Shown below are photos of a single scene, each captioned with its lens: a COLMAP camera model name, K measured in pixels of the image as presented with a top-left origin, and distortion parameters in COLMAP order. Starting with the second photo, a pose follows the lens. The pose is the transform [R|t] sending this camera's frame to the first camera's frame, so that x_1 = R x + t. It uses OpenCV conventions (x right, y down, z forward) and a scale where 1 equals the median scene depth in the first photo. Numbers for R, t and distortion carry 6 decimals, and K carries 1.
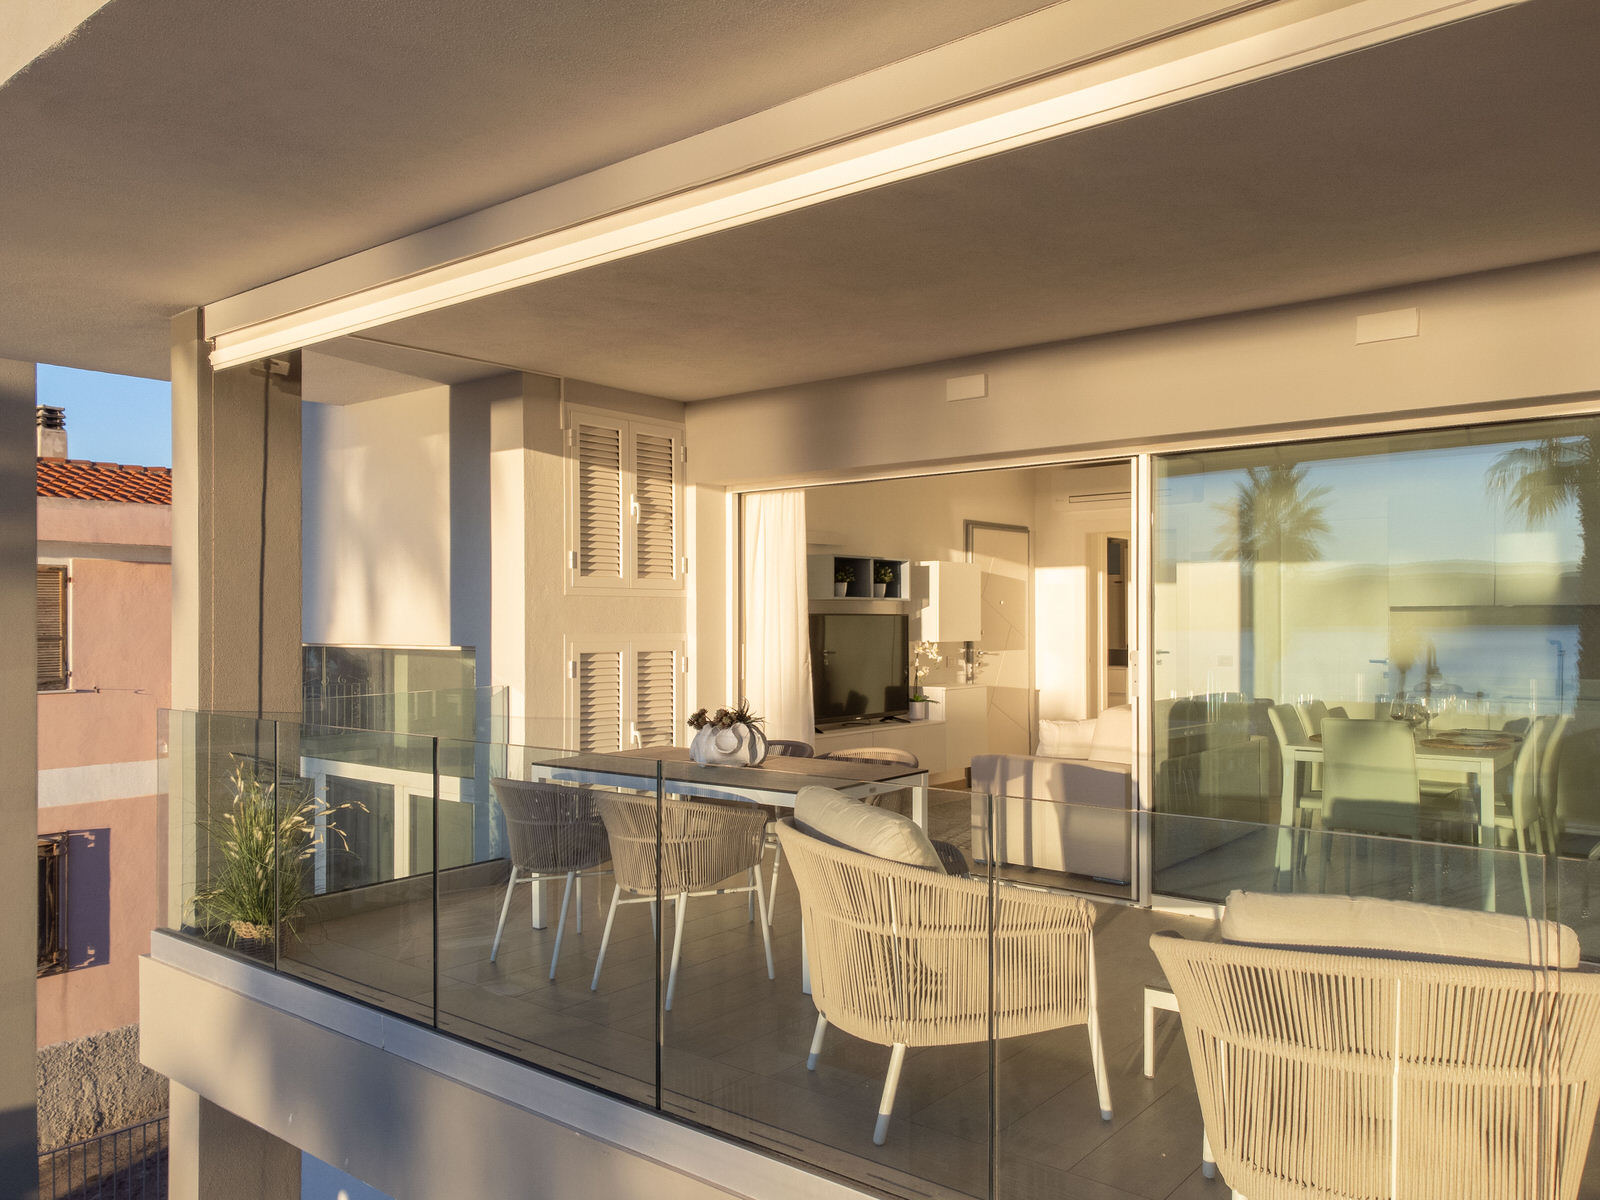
lens RADIAL K [[1232.4, 0, 804.5], [0, 1232.4, 592.5], [0, 0, 1]] dist [0.005576, 0.000210]
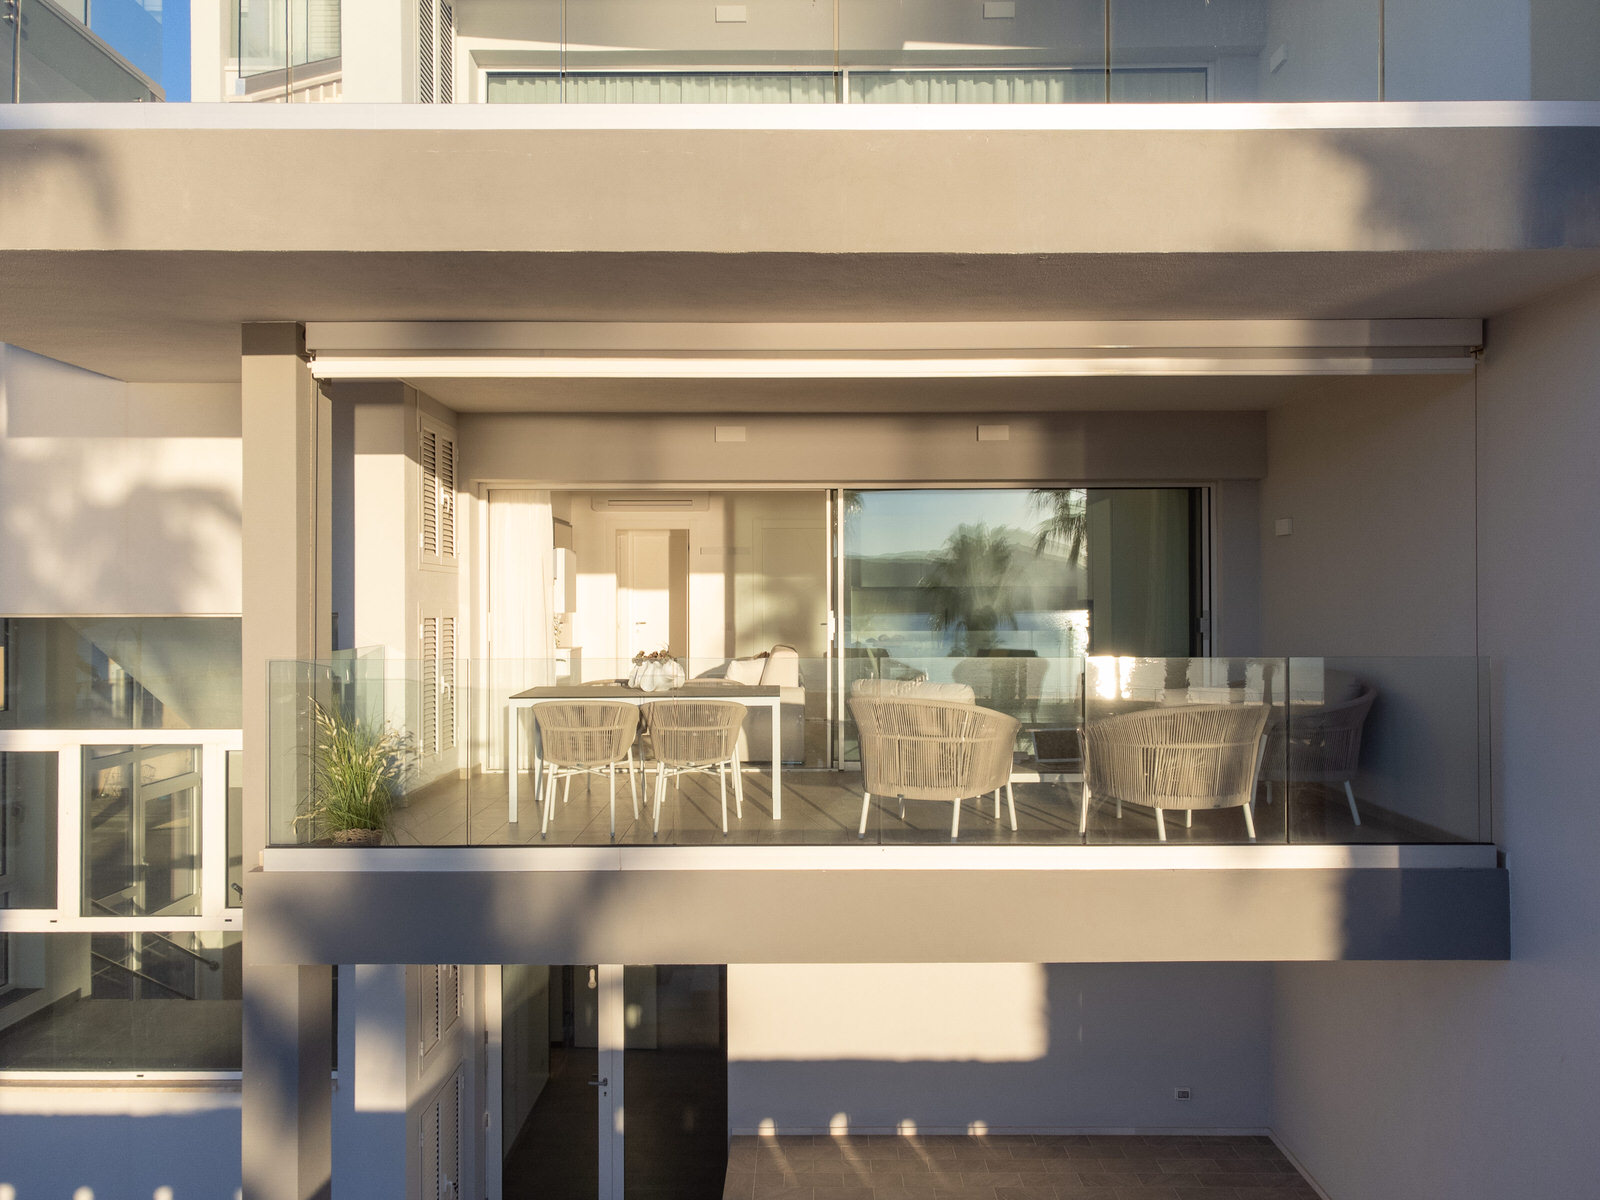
lens RADIAL K [[1232.4, 0, 804.5], [0, 1232.4, 592.5], [0, 0, 1]] dist [0.005576, 0.000210]
pose [[0.771629, 0.005590, 0.636049, -0.852211], [-0.012786, 0.999896, 0.006724, 0.014151], [-0.635945, -0.013321, 0.771620, -0.231312]]
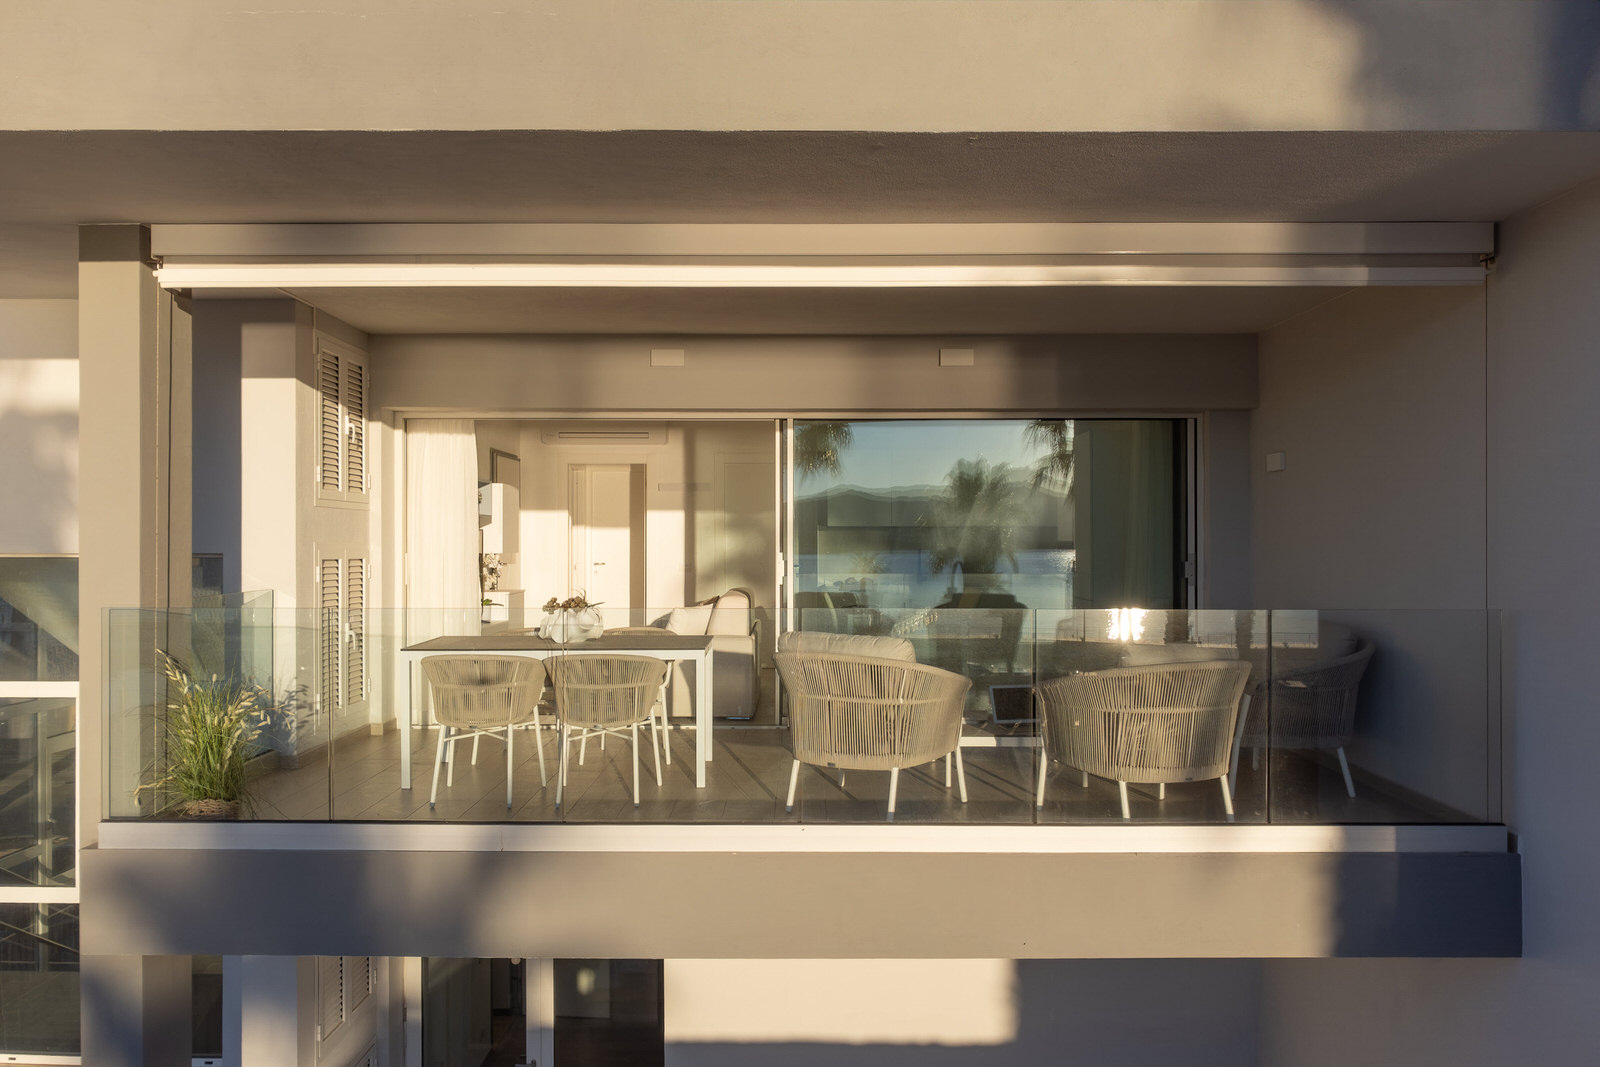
lens RADIAL K [[1245.3, 0, 800.0], [0, 1245.3, 533.5], [0, 0, 1]] dist [-0.008777, -0.004321]
pose [[0.777015, 0.006429, 0.629449, -0.703490], [-0.016059, 0.999825, 0.009612, 0.011086], [-0.629277, -0.017577, 0.776982, -0.173899]]
